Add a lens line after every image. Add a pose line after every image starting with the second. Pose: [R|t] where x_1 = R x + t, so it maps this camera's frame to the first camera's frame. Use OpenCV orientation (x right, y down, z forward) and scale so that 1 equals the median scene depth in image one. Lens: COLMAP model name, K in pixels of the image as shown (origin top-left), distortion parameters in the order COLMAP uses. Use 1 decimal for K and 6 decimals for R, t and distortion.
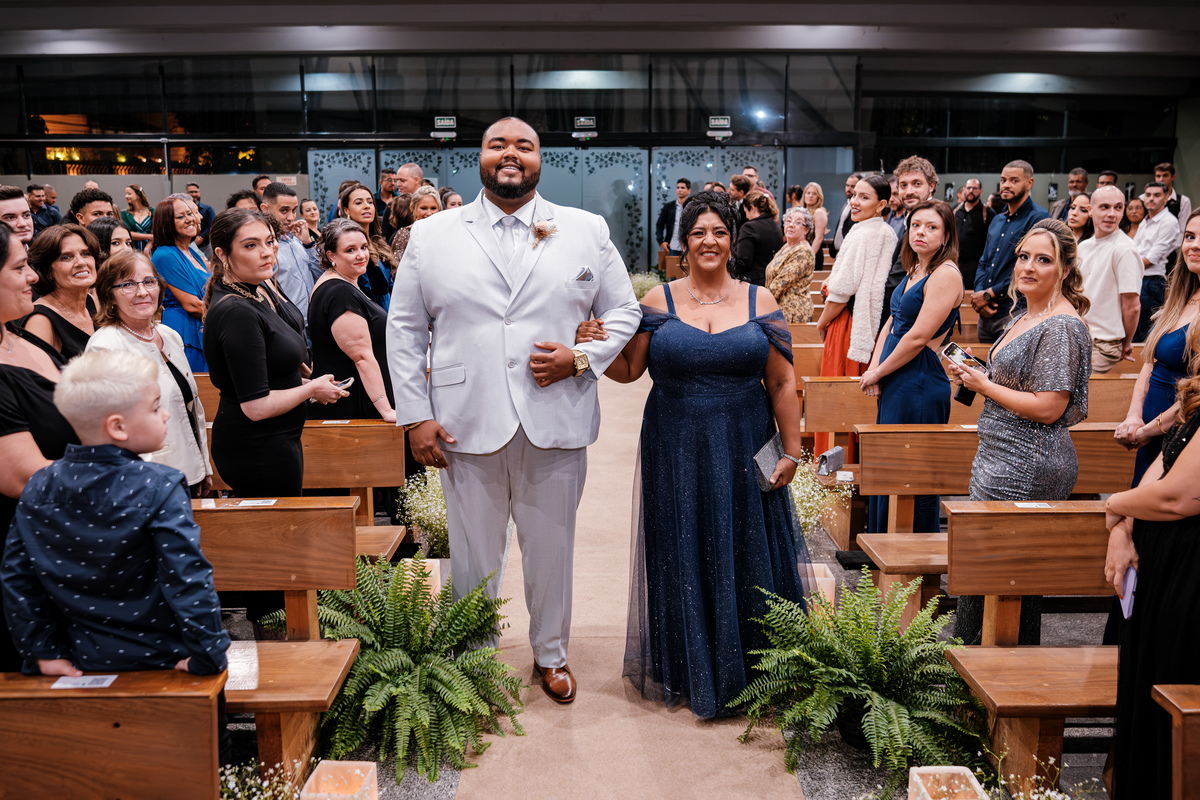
lens RADIAL K [[946.6, 0, 600.0], [0, 946.6, 400.0], [0, 0, 1]] dist [0.004650, 0.004227]
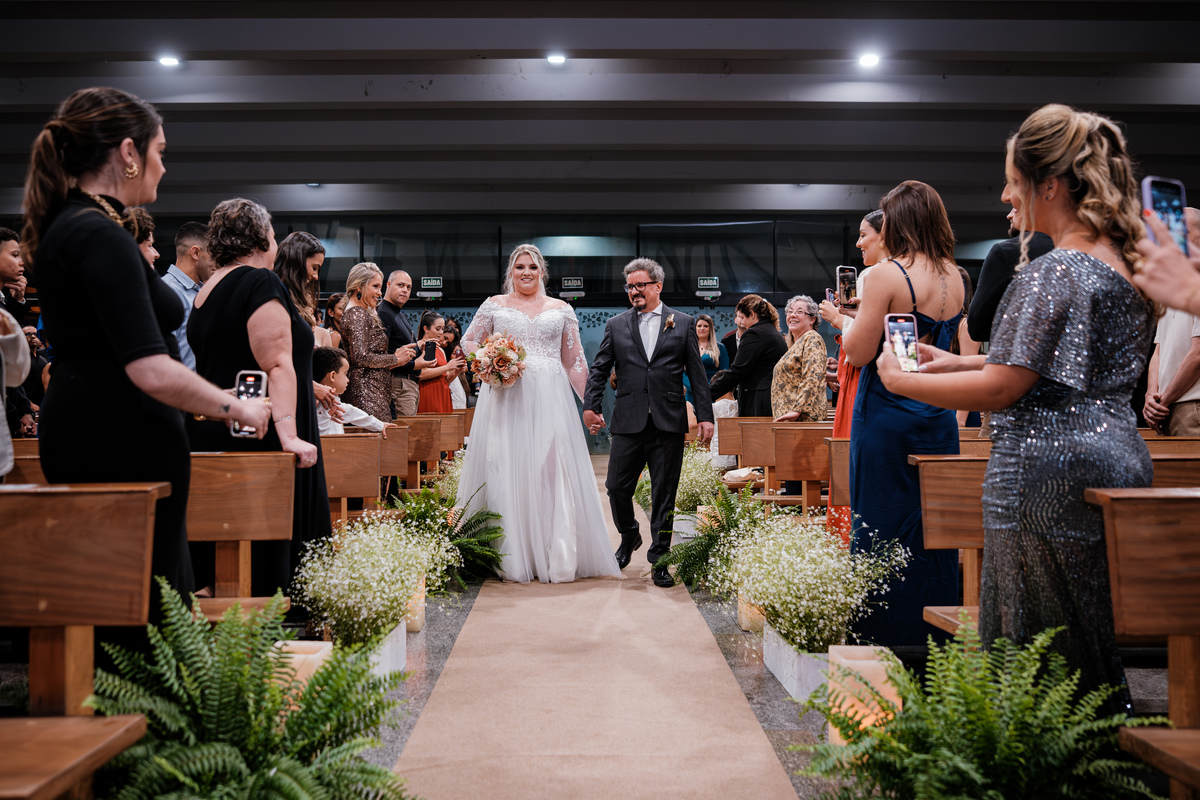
lens RADIAL K [[967.5, 0, 584.8], [0, 967.5, 387.5], [0, 0, 1]] dist [0.003209, 0.007347]
pose [[0.999987, 0.000718, -0.005067, 0.026371], [-0.001699, 0.980539, -0.196316, 0.150805], [0.004828, 0.196322, 0.980528, 0.315074]]
